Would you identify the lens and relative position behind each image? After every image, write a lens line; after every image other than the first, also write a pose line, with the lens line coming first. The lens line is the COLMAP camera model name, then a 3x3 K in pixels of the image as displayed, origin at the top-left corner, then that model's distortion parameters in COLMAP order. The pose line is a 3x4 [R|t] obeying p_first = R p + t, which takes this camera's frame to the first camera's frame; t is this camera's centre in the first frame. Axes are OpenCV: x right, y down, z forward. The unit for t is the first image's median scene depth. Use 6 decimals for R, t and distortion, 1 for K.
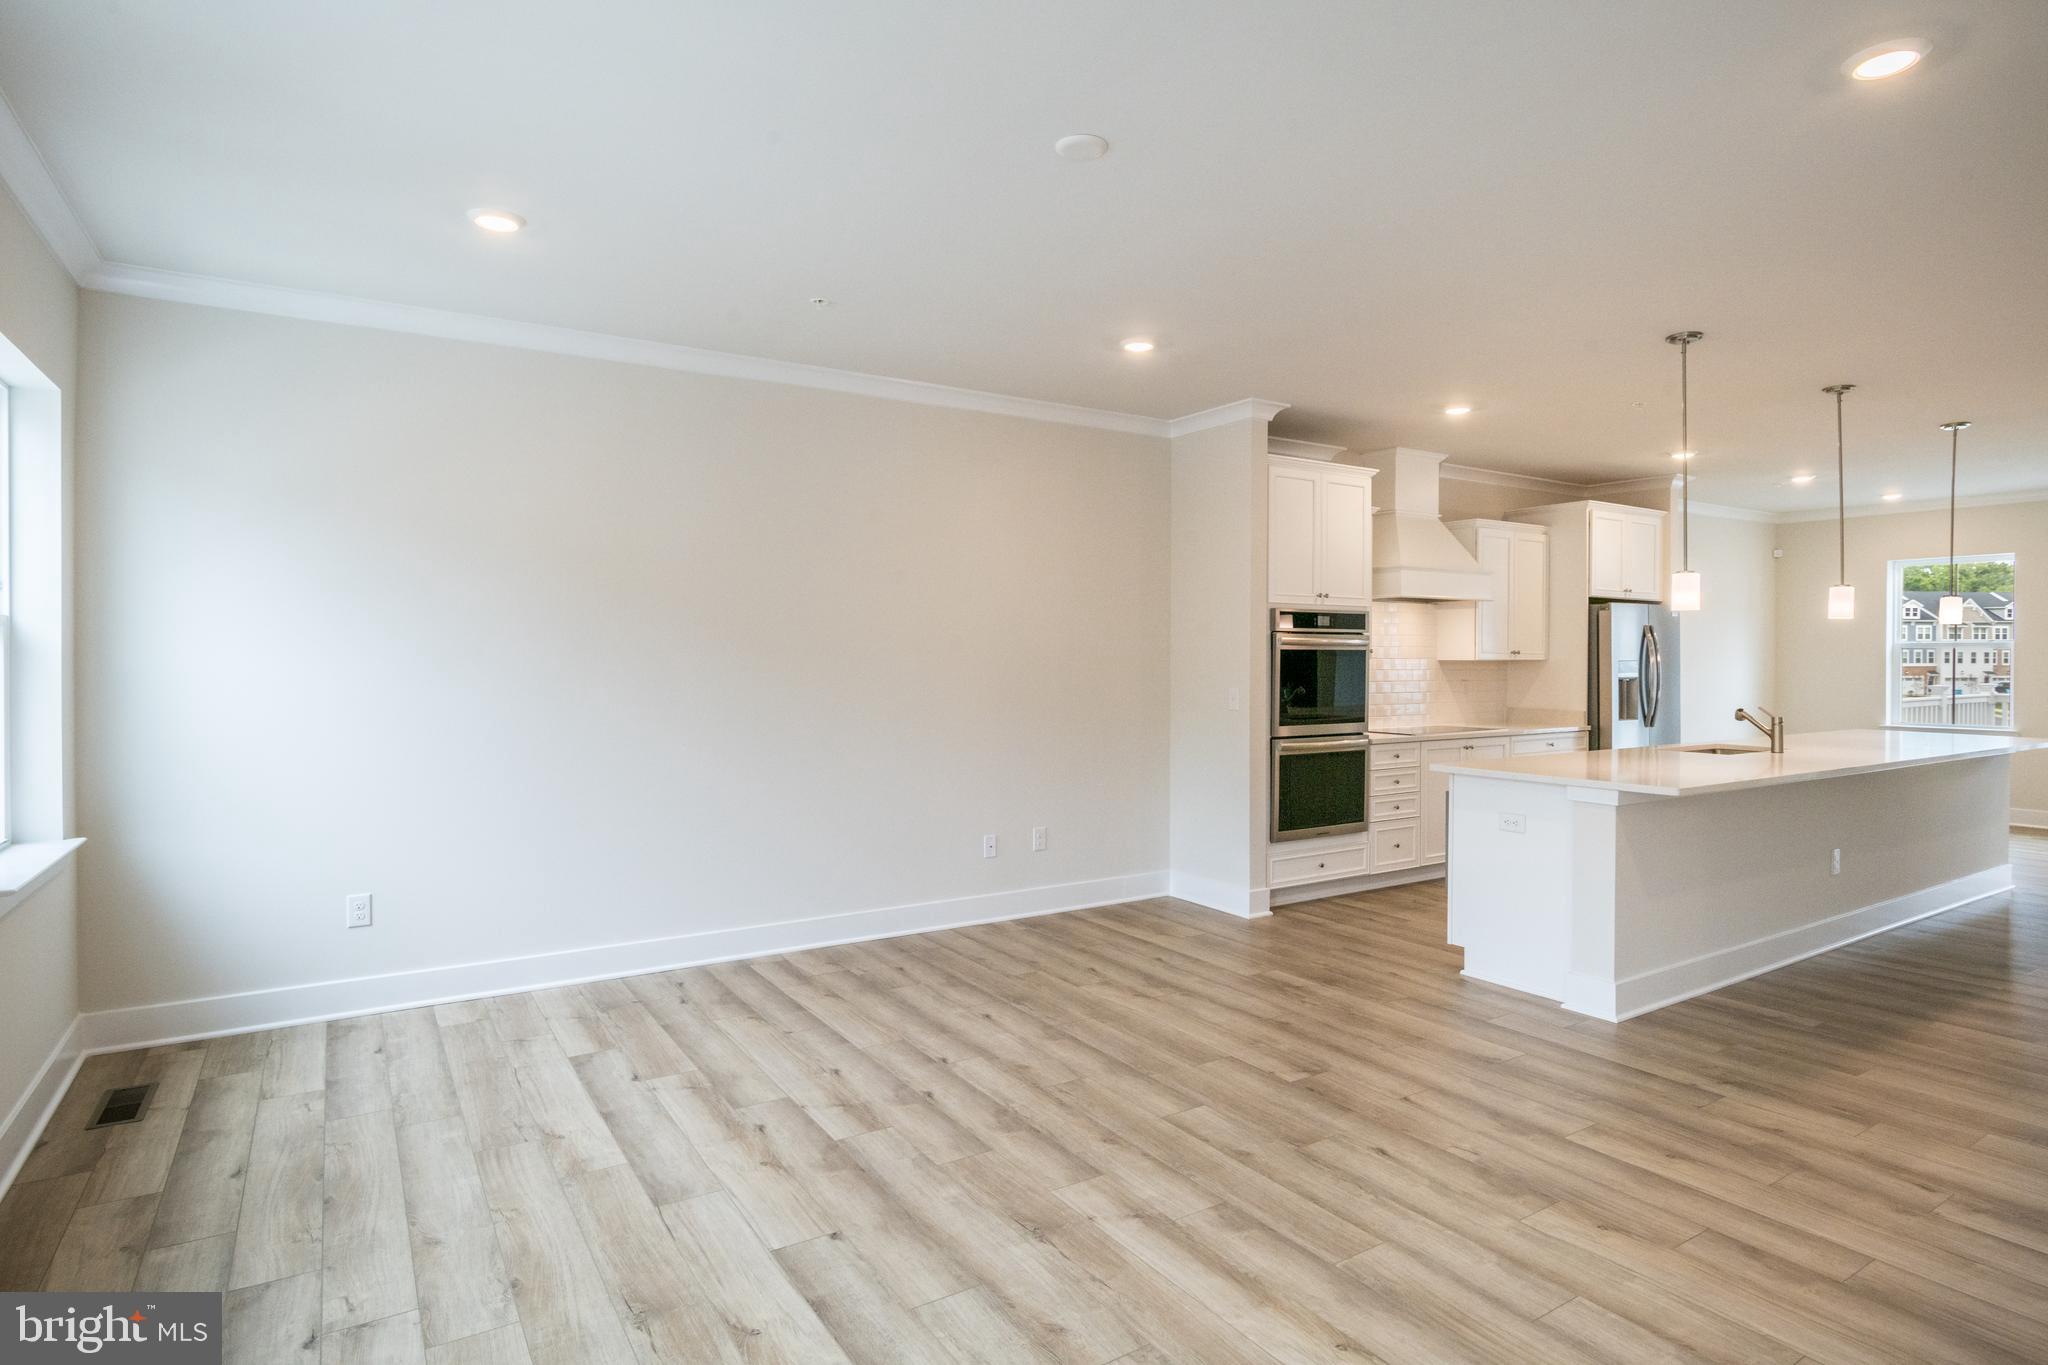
lens RADIAL K [[1089.0, 0, 1027.6], [0, 1089.0, 673.8], [0, 0, 1]] dist [-0.007370, -0.001332]
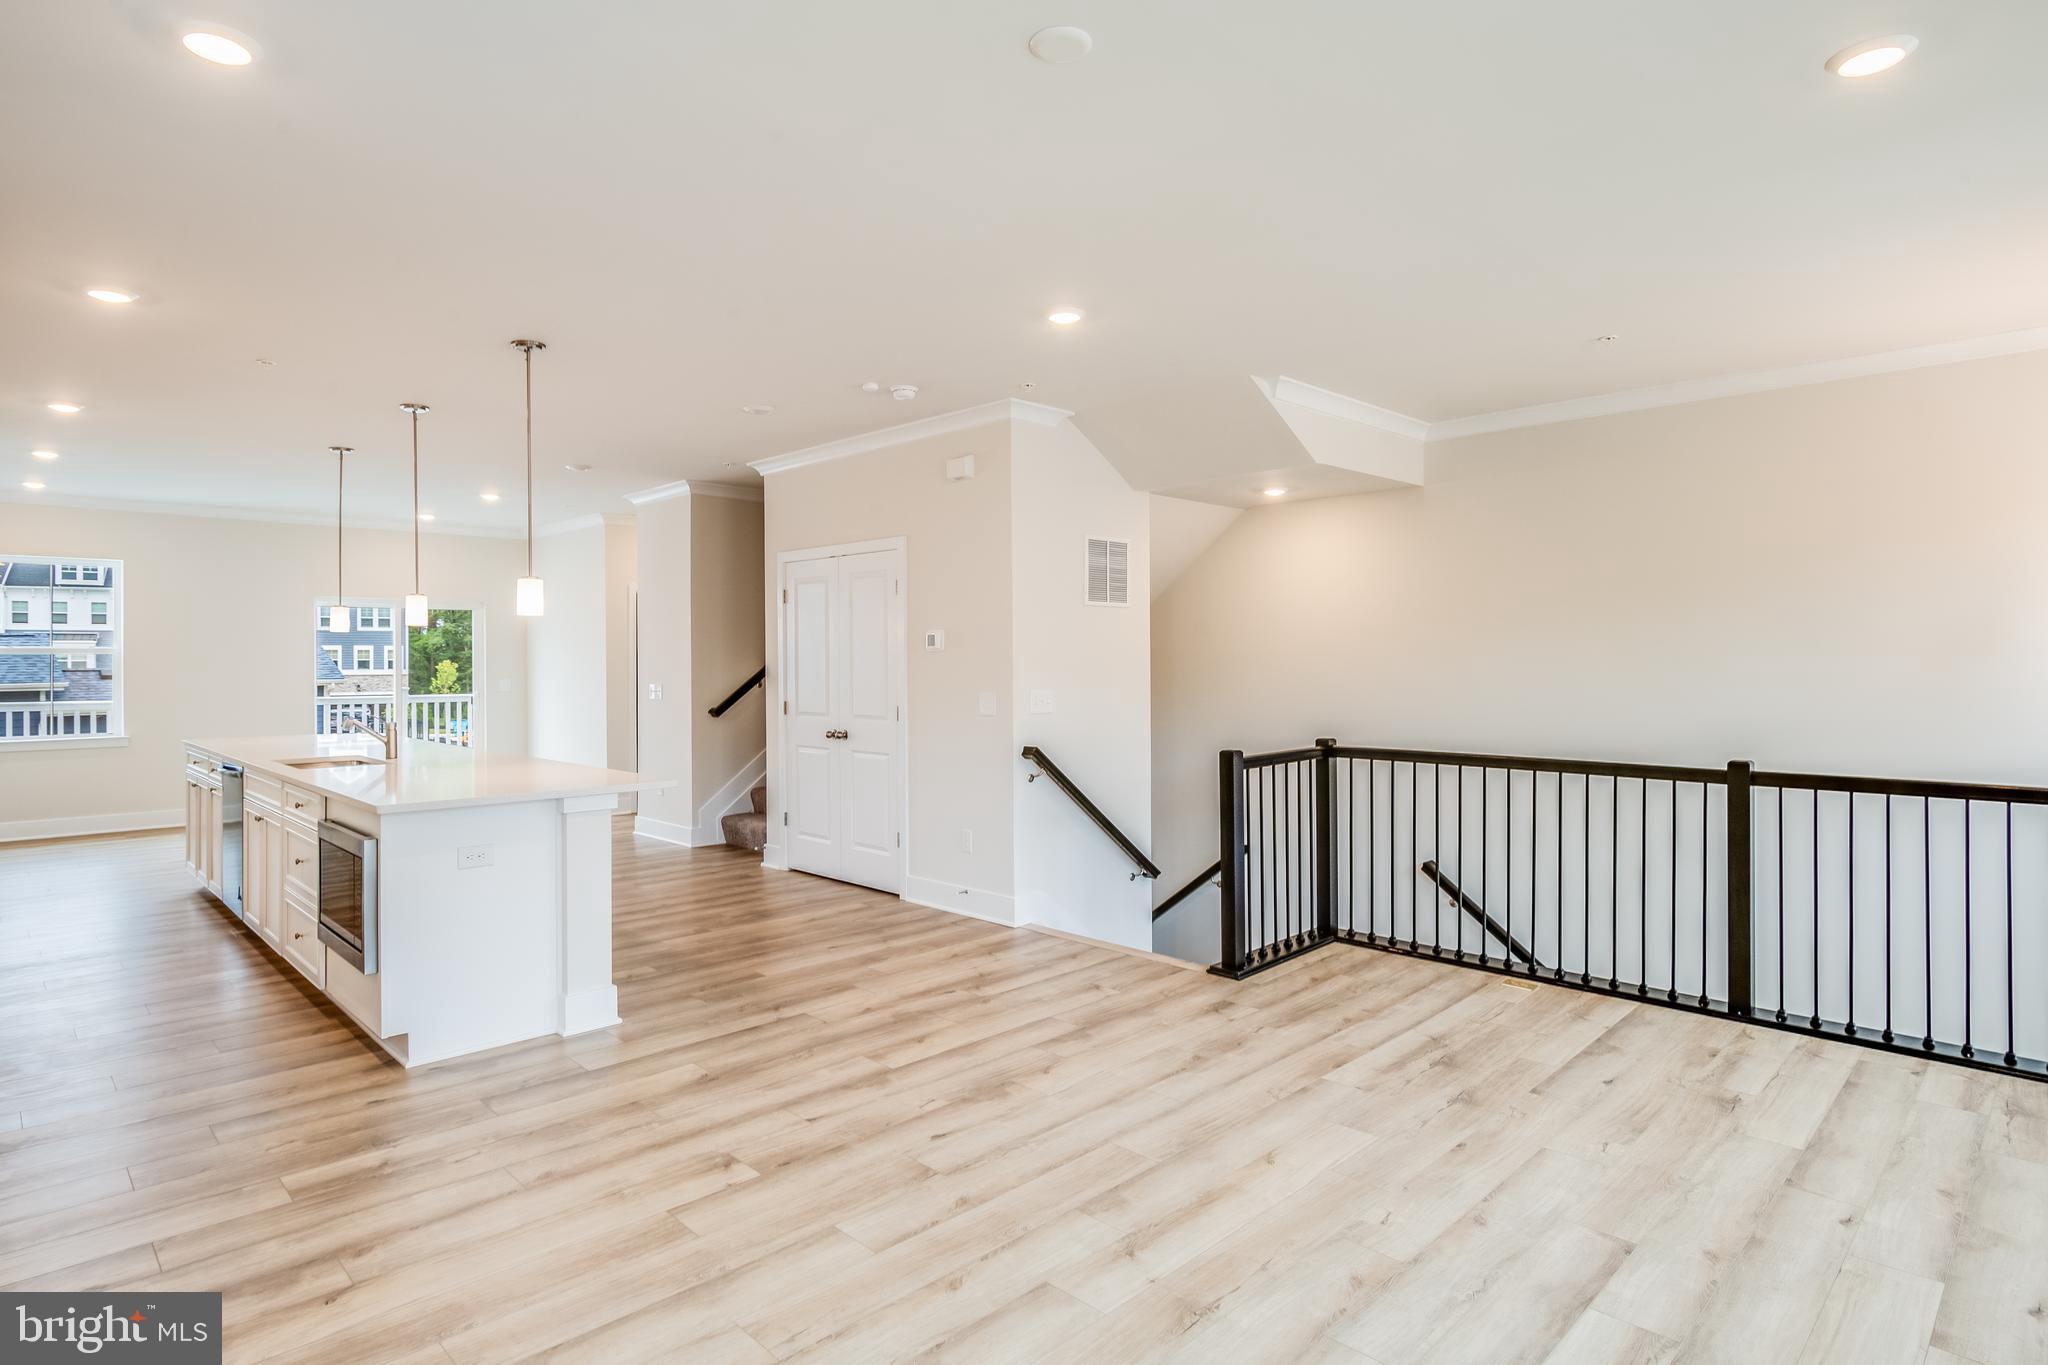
lens RADIAL K [[1076.4, 0, 1025.9], [0, 1076.4, 663.6], [0, 0, 1]] dist [-0.006517, -0.000760]
pose [[-0.203245, -0.002553, 0.979125, -0.363189], [0.018956, 0.999799, 0.006542, -0.008903], [-0.978944, 0.019890, -0.203156, 0.583577]]
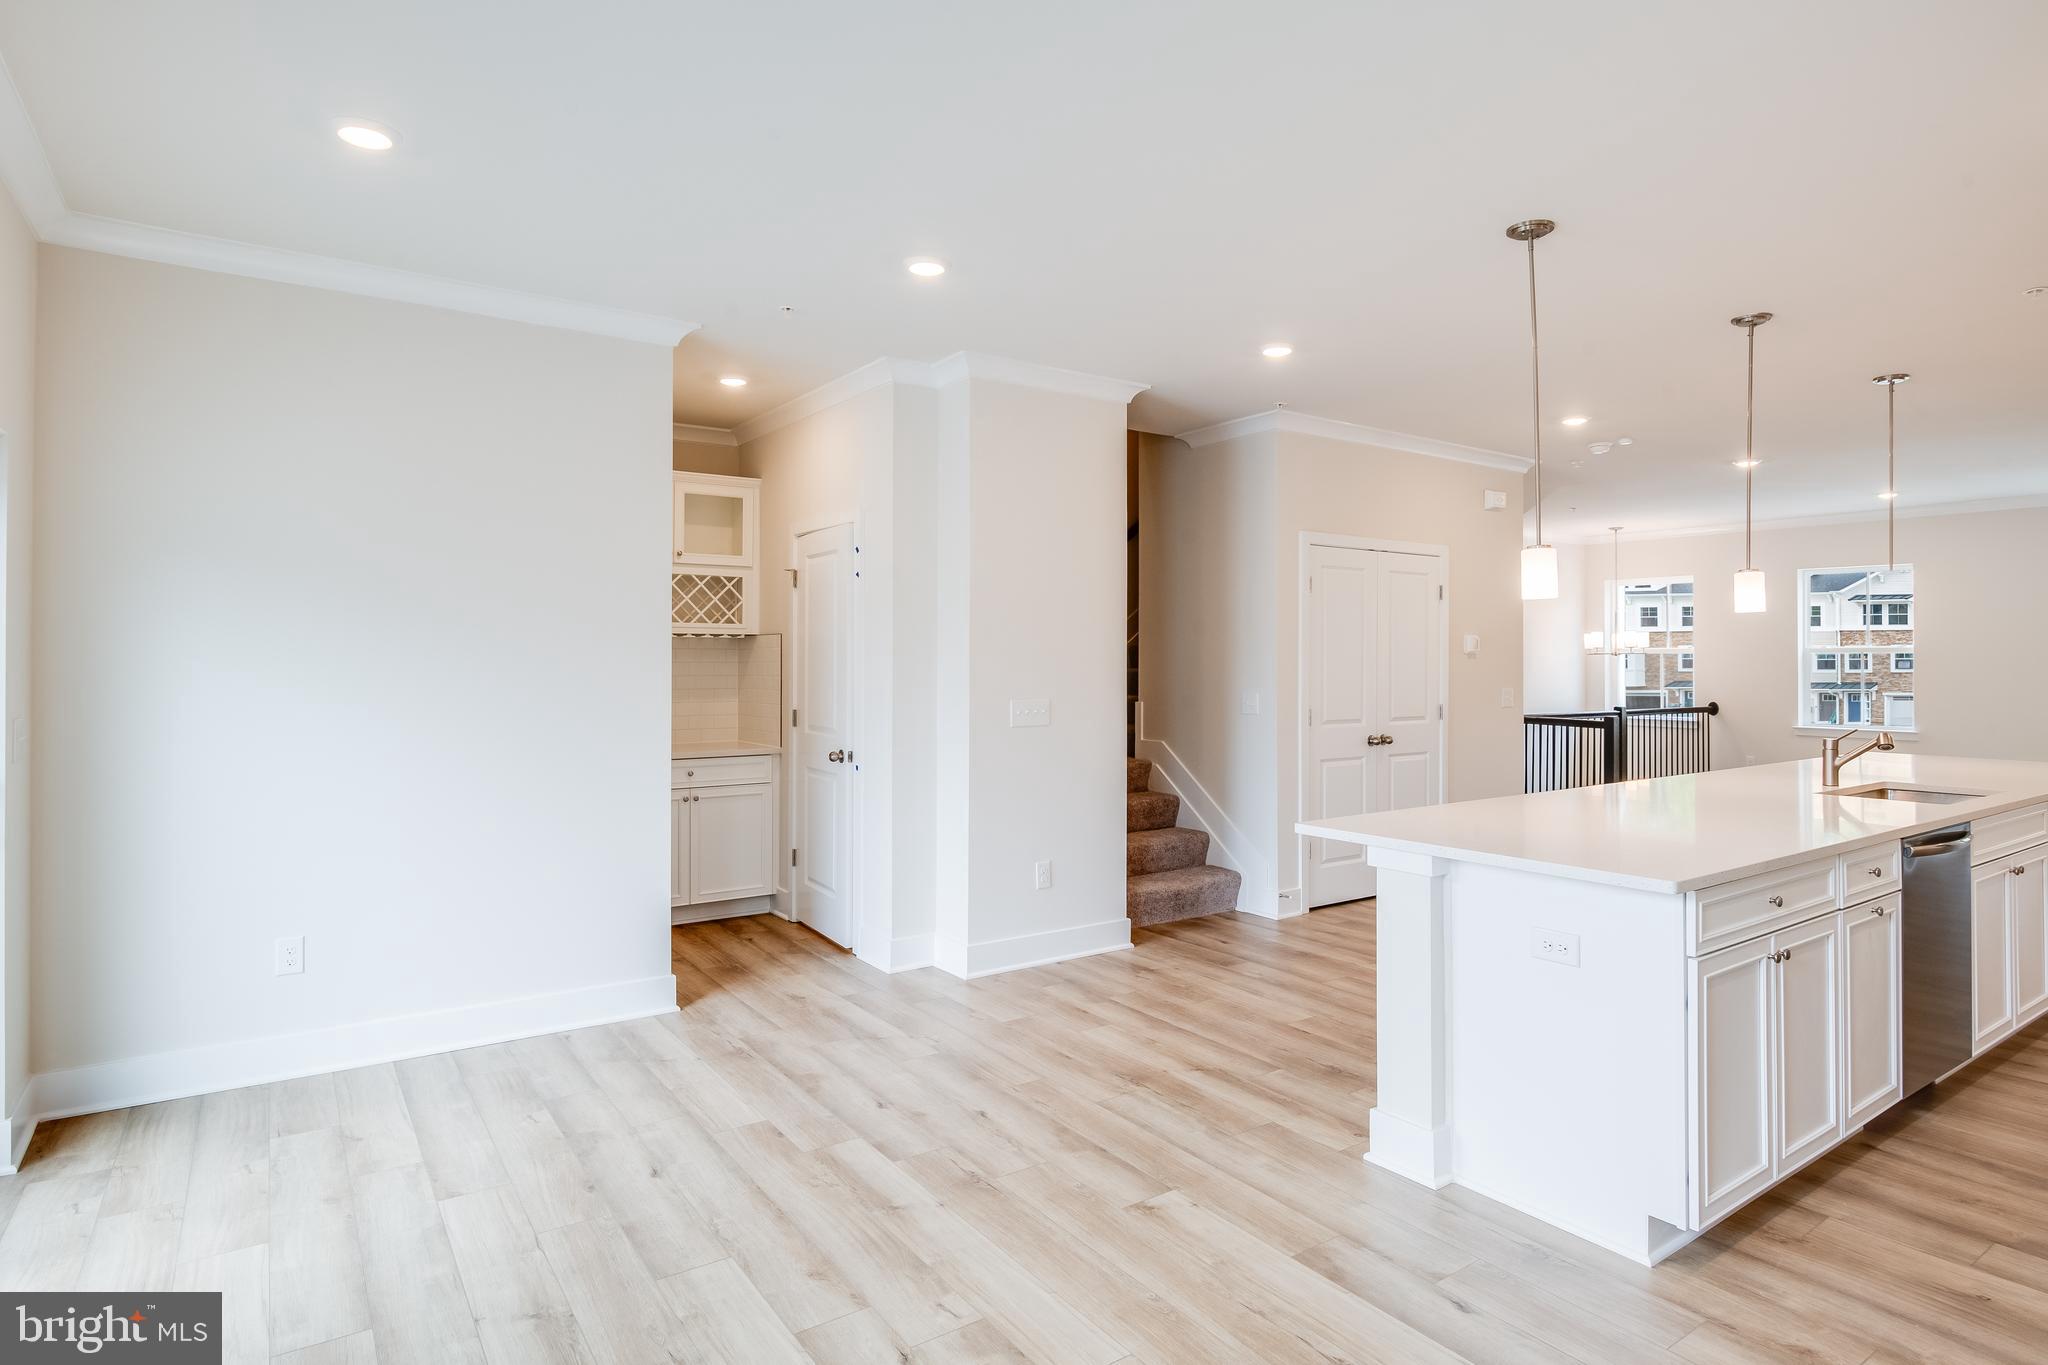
lens RADIAL K [[1111.3, 0, 1028.0], [0, 1111.3, 658.4], [0, 0, 1]] dist [0.002495, 0.000081]
pose [[-0.999558, 0.000486, -0.029735, 1.185786], [0.000201, 0.999954, 0.009605, -0.022694], [0.029738, 0.009595, -0.999512, 1.650849]]
